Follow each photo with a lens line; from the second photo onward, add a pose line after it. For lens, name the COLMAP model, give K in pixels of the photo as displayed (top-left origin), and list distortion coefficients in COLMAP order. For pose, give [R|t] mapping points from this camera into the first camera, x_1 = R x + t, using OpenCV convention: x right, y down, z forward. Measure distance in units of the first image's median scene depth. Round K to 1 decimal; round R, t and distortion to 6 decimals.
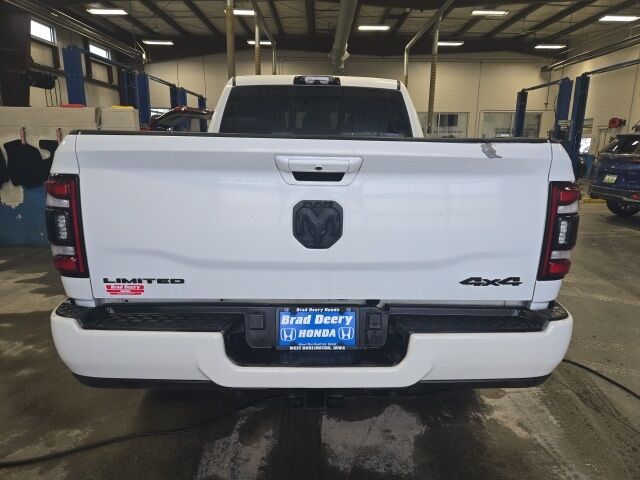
lens RADIAL K [[429.1, 0, 324.4], [0, 429.1, 236.1], [0, 0, 1]] dist [0.034507, -0.015101]
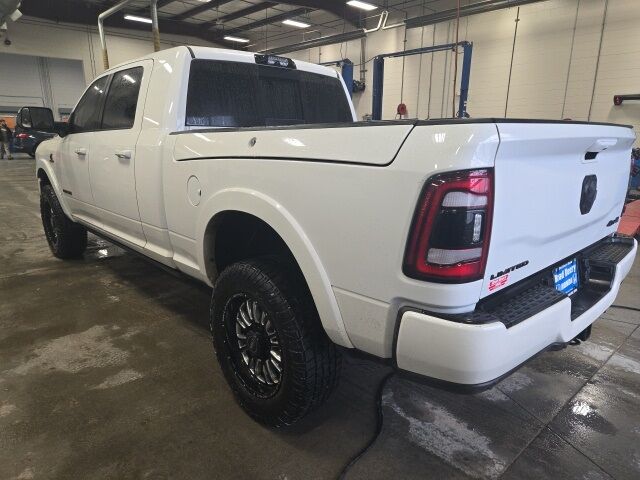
lens RADIAL K [[429.1, 0, 319.3], [0, 429.1, 240.4], [0, 0, 1]] dist [0.034507, -0.015101]
pose [[0.748200, -0.171589, 0.640901, -0.628254], [0.143089, 0.984978, 0.096664, -0.056634], [-0.647860, 0.019382, 0.761513, 0.238098]]
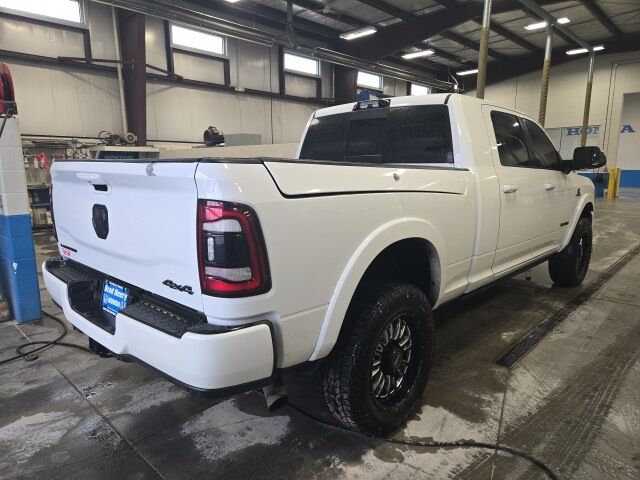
lens RADIAL K [[429.1, 0, 320.5], [0, 429.1, 244.3], [0, 0, 1]] dist [0.034507, -0.015101]
pose [[0.712841, 0.109307, -0.692755, 0.656509], [-0.135556, 0.990627, 0.016820, -0.033275], [0.688101, 0.081917, 0.720976, 0.207144]]
